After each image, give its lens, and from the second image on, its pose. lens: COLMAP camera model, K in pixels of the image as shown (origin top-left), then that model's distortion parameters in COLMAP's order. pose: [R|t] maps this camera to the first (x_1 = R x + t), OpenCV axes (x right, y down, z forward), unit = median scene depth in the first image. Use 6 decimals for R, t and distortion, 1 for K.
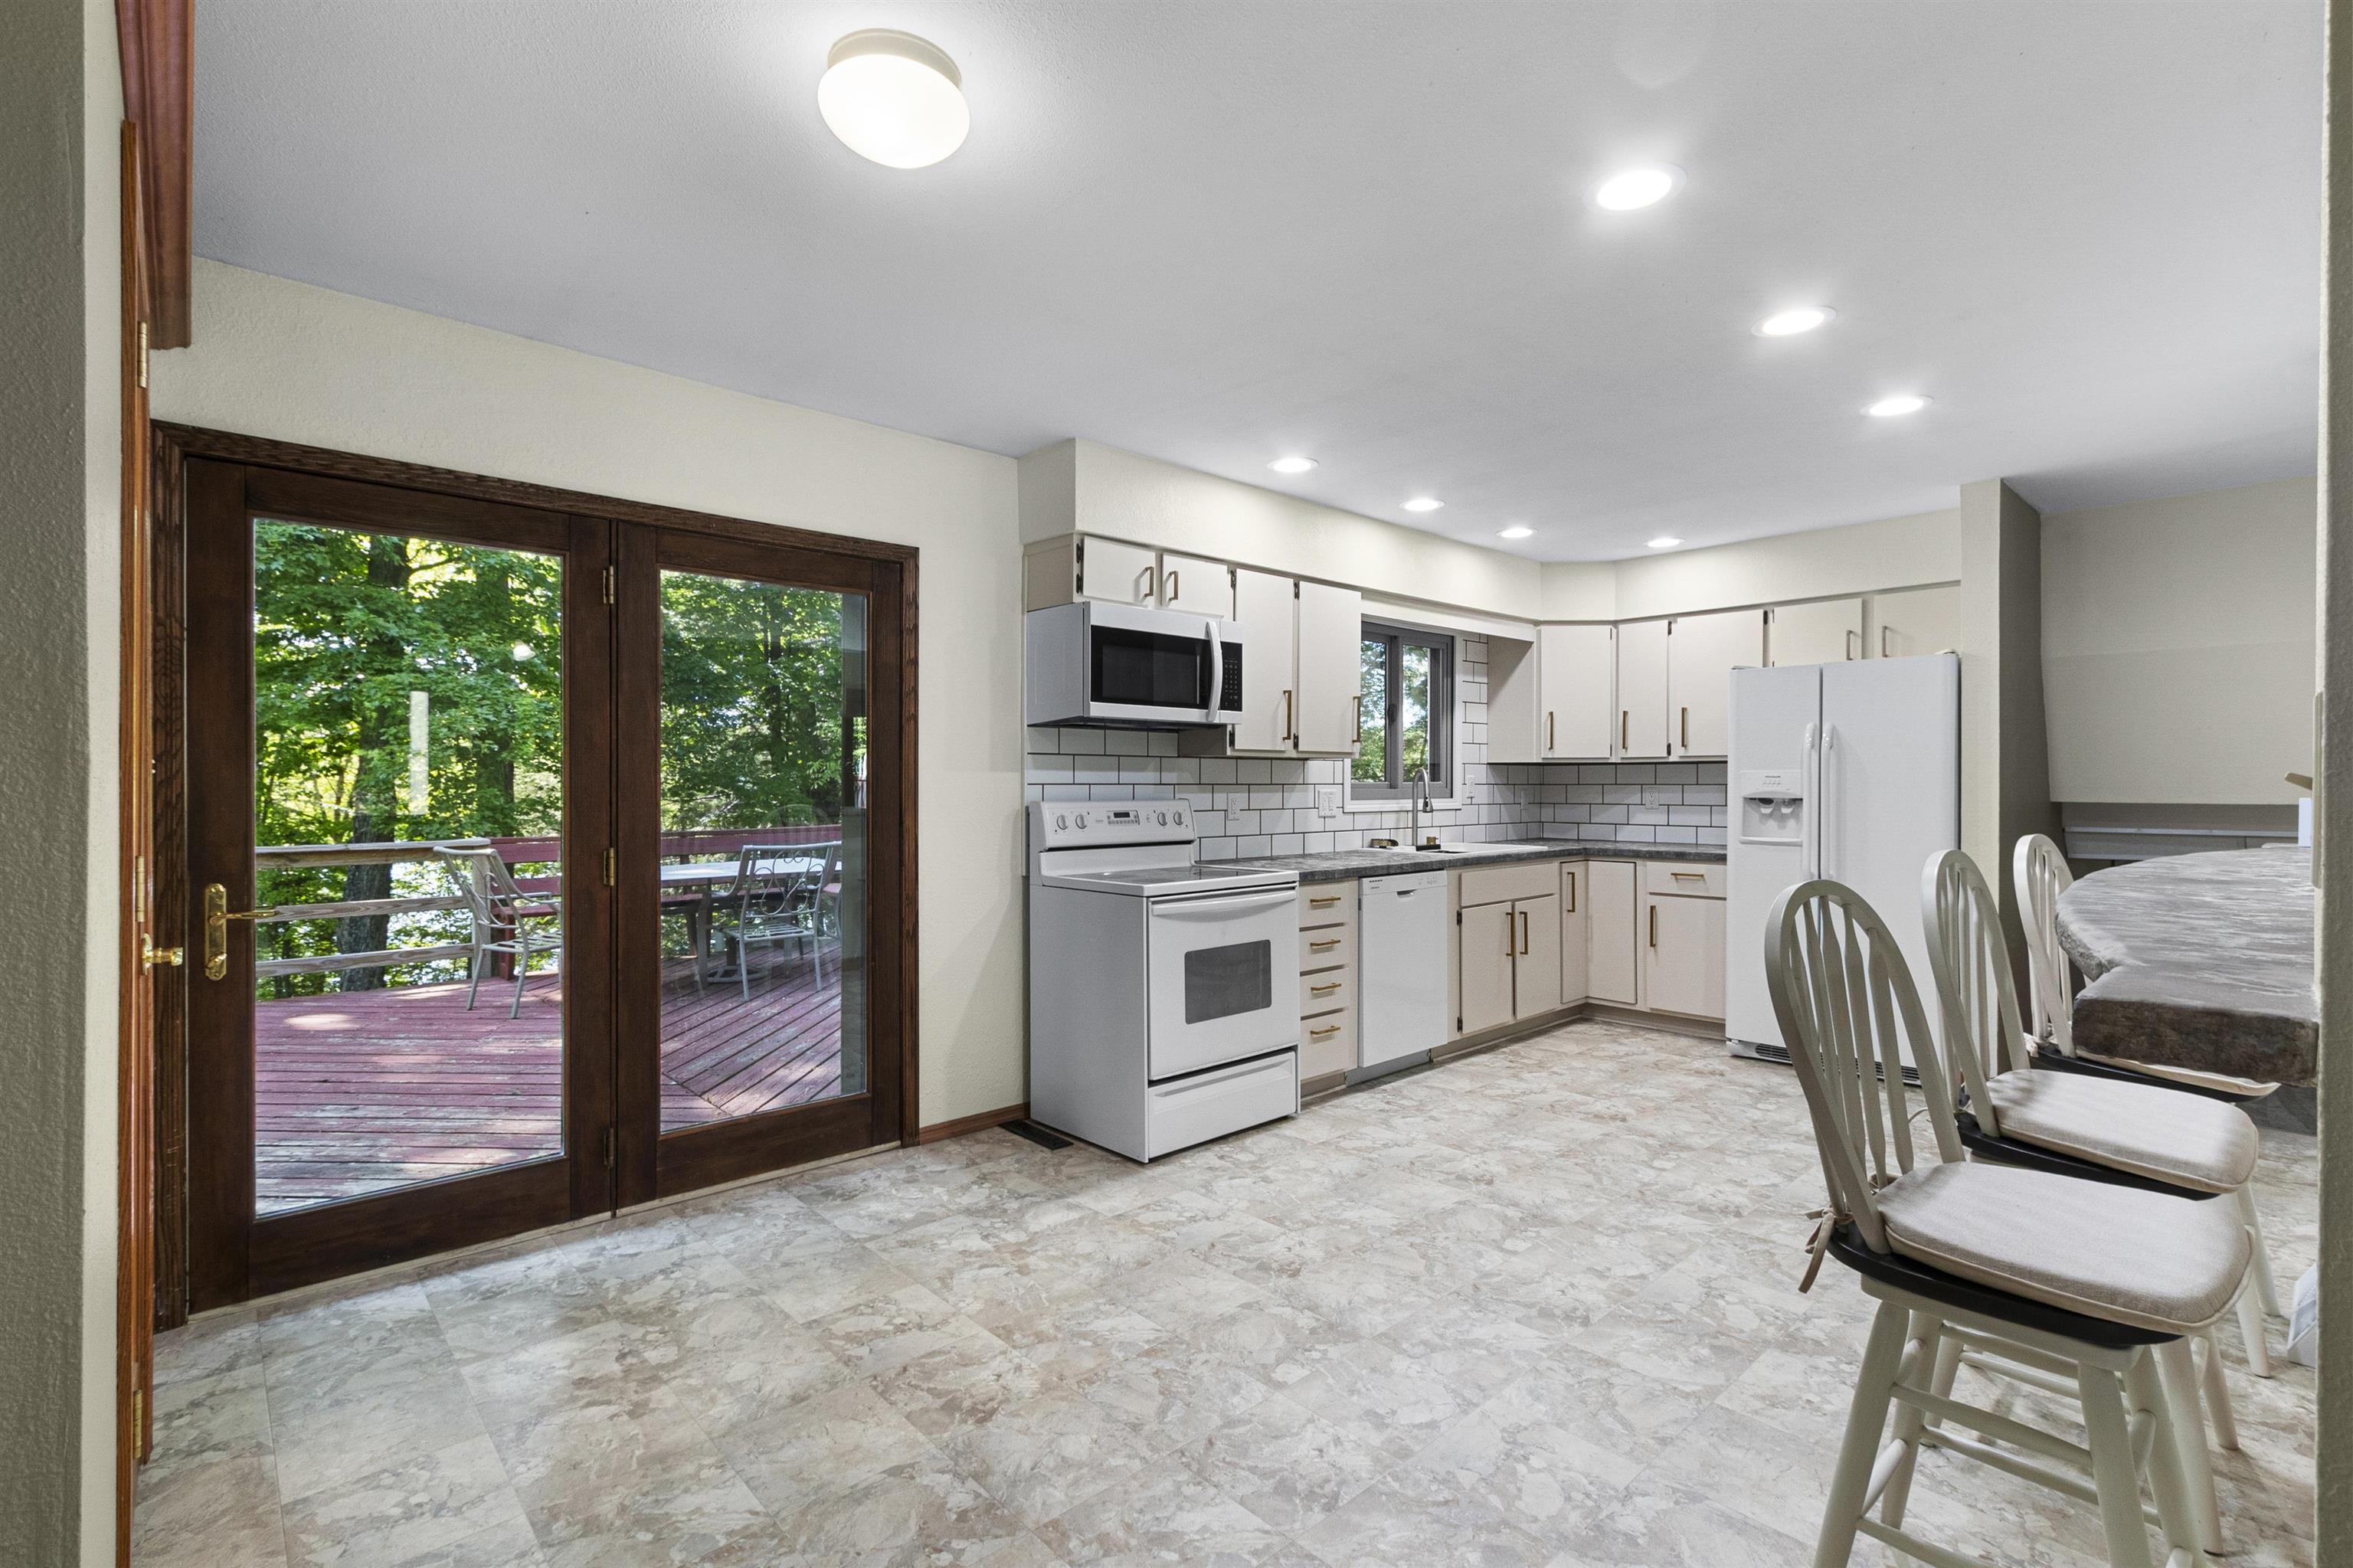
lens RADIAL K [[1074.9, 0, 1166.9], [0, 1074.9, 788.2], [0, 0, 1]] dist [0.005306, -0.002062]
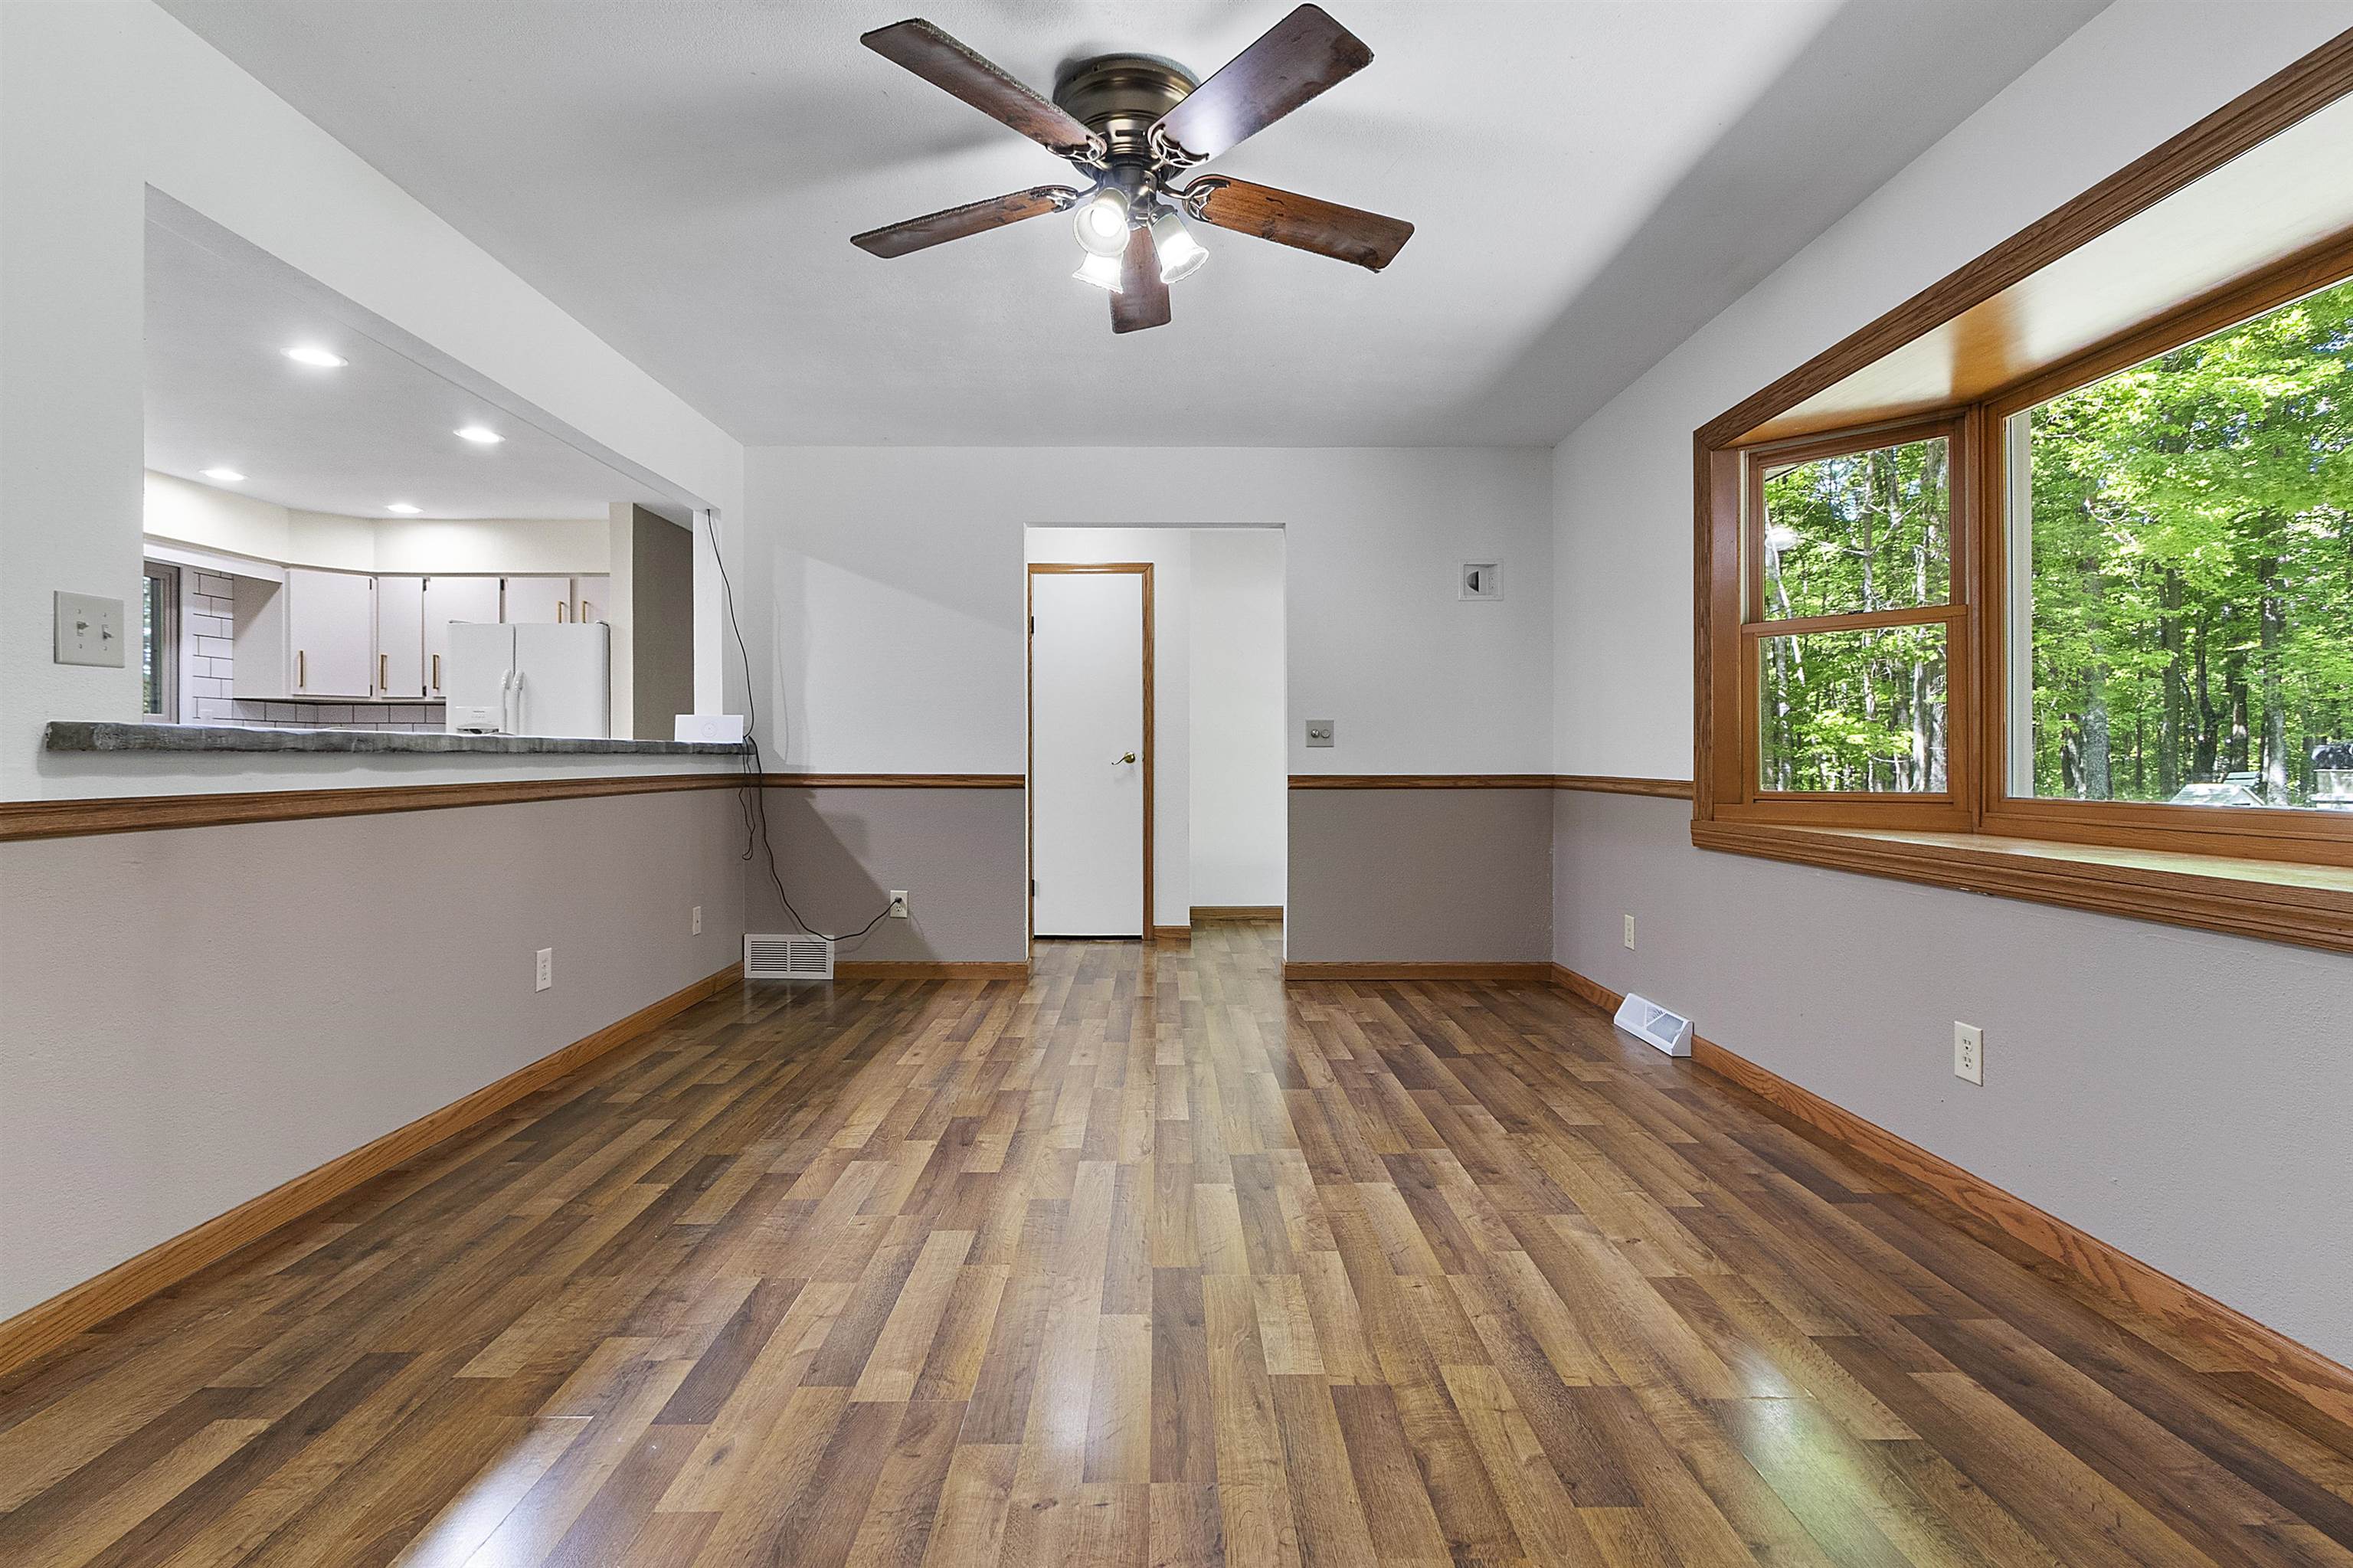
lens RADIAL K [[1074.9, 0, 1161.3], [0, 1074.9, 759.3], [0, 0, 1]] dist [0.005306, -0.002062]
pose [[0.672498, 0.000567, 0.740098, 0.197449], [0.002424, 0.999993, -0.002969, 0.056076], [-0.740095, 0.003791, 0.672492, -0.467576]]
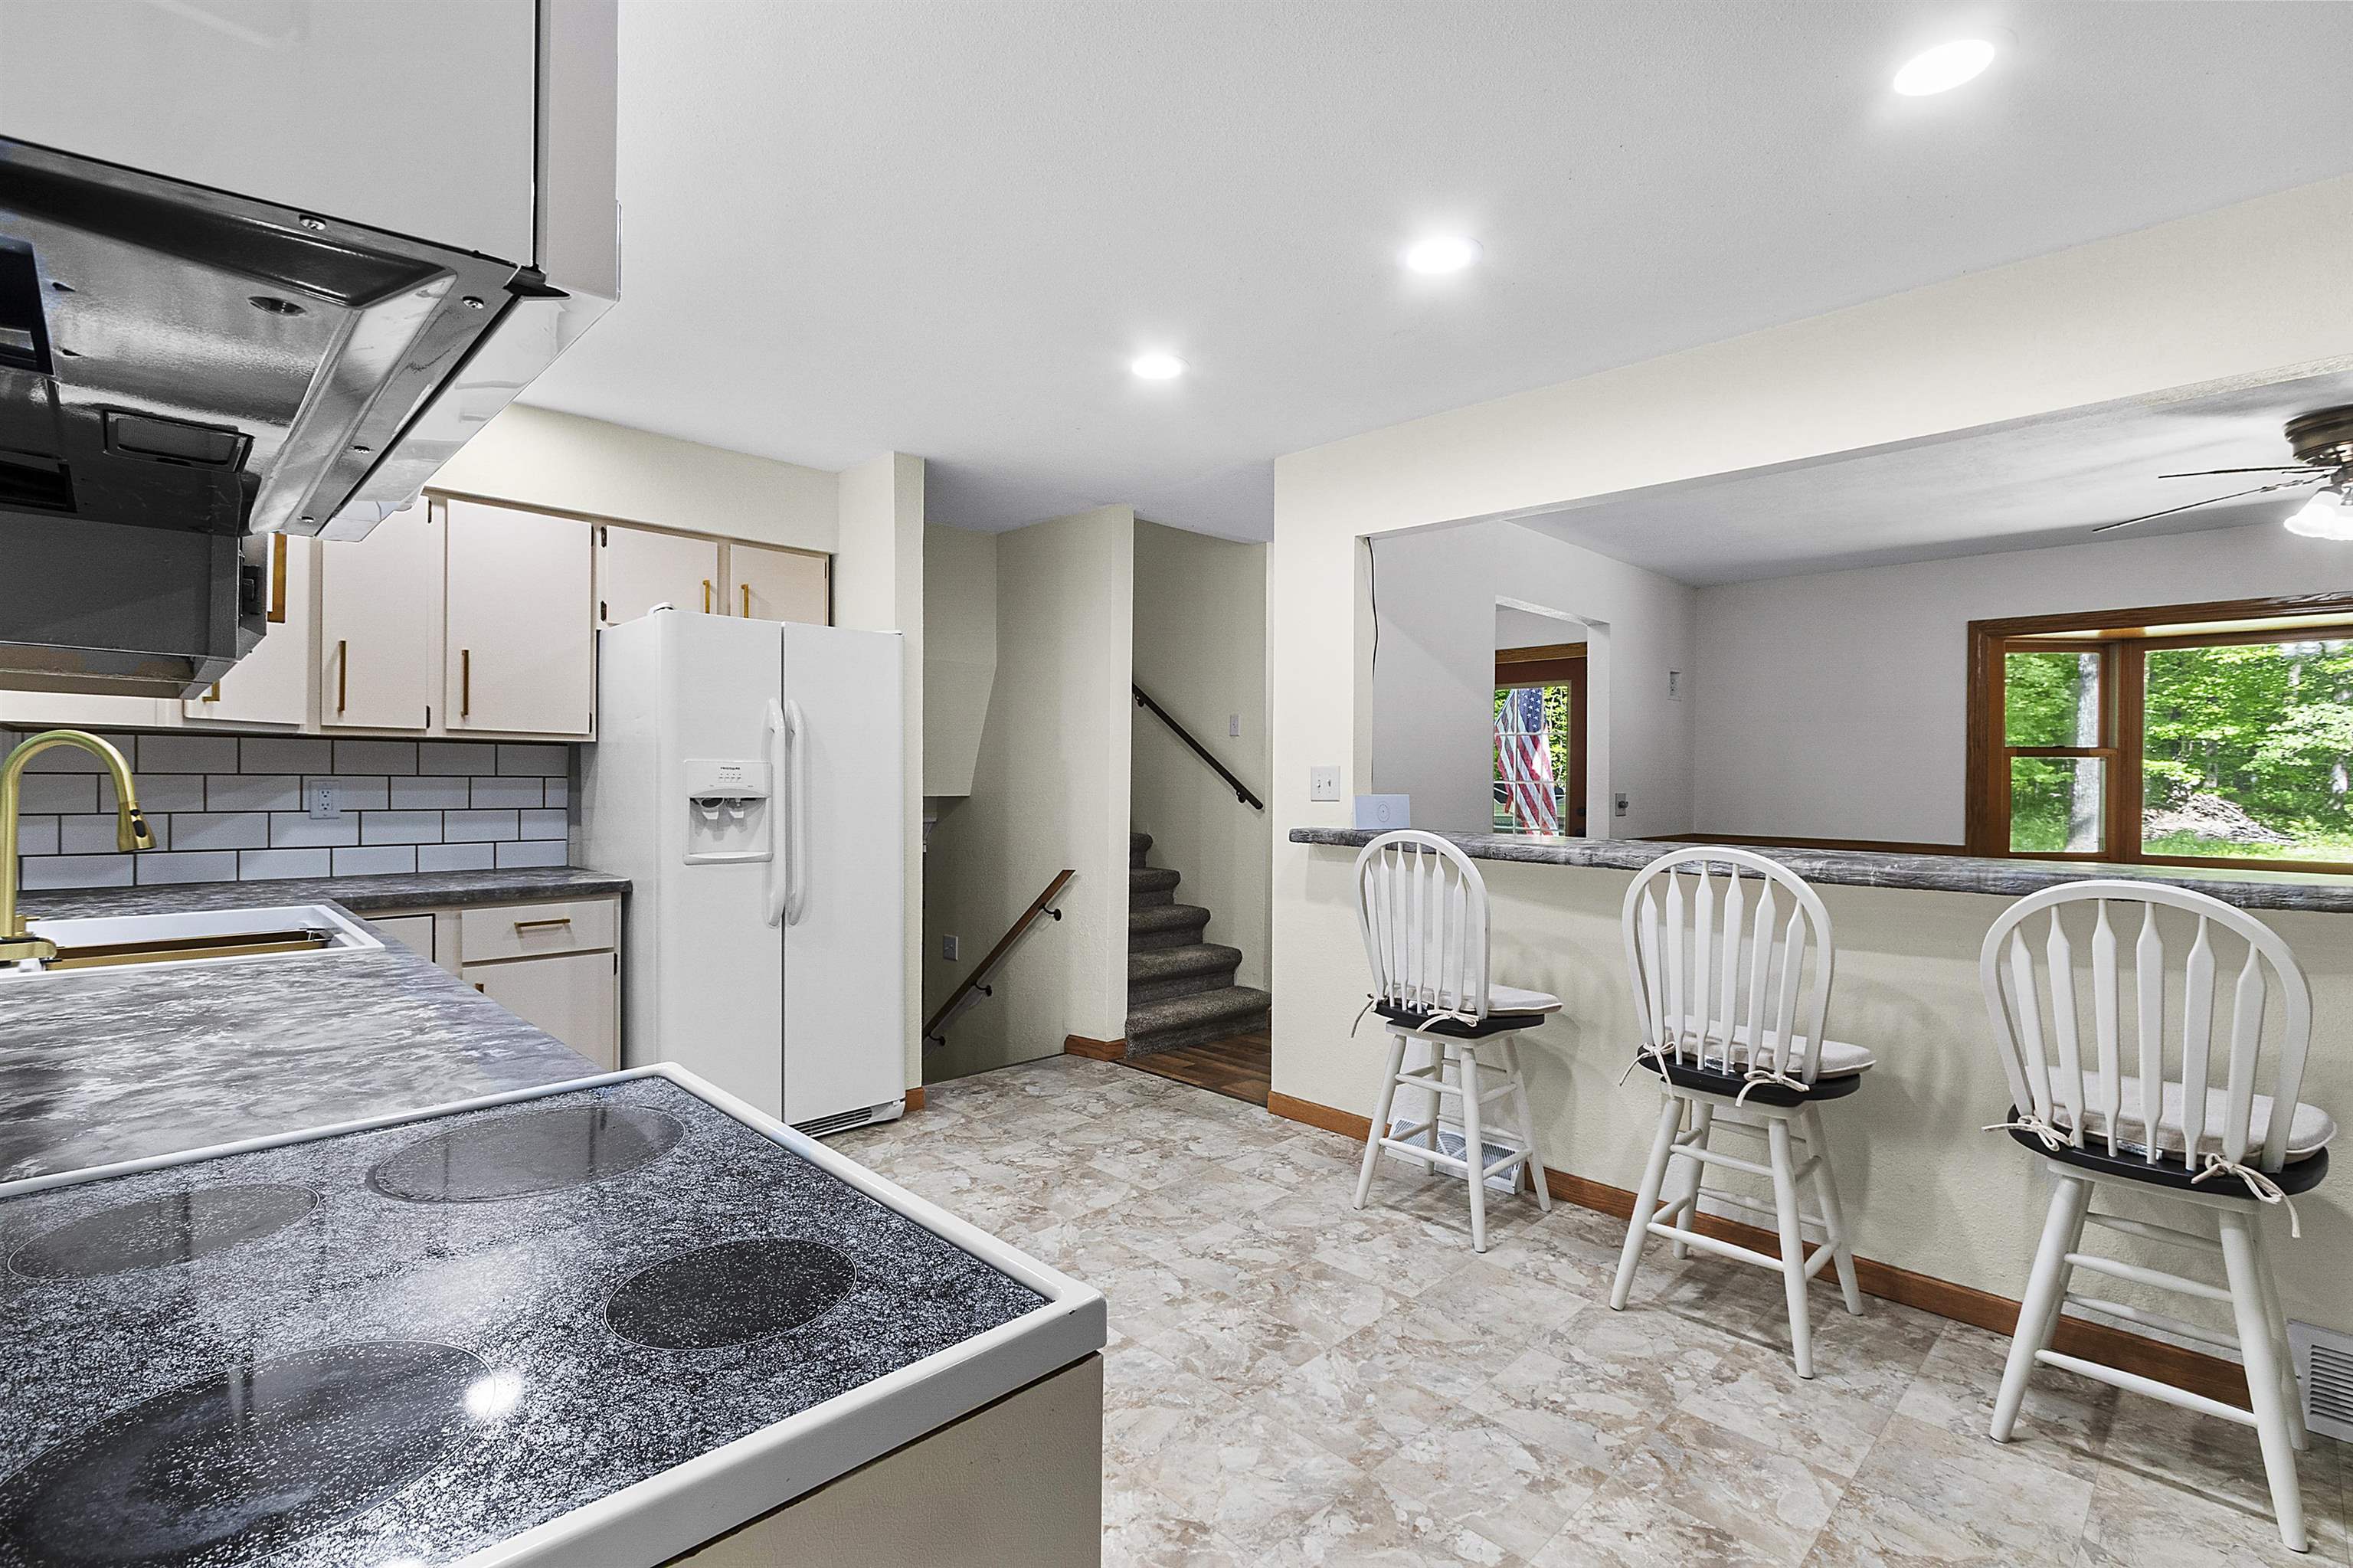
lens RADIAL K [[1074.9, 0, 1173.3], [0, 1074.9, 778.5], [0, 0, 1]] dist [0.005306, -0.002062]
pose [[-0.040441, -0.001008, 0.999181, -0.189628], [-0.005320, 0.999986, 0.000793, -0.006359], [-0.999168, -0.005283, -0.040446, 0.827307]]
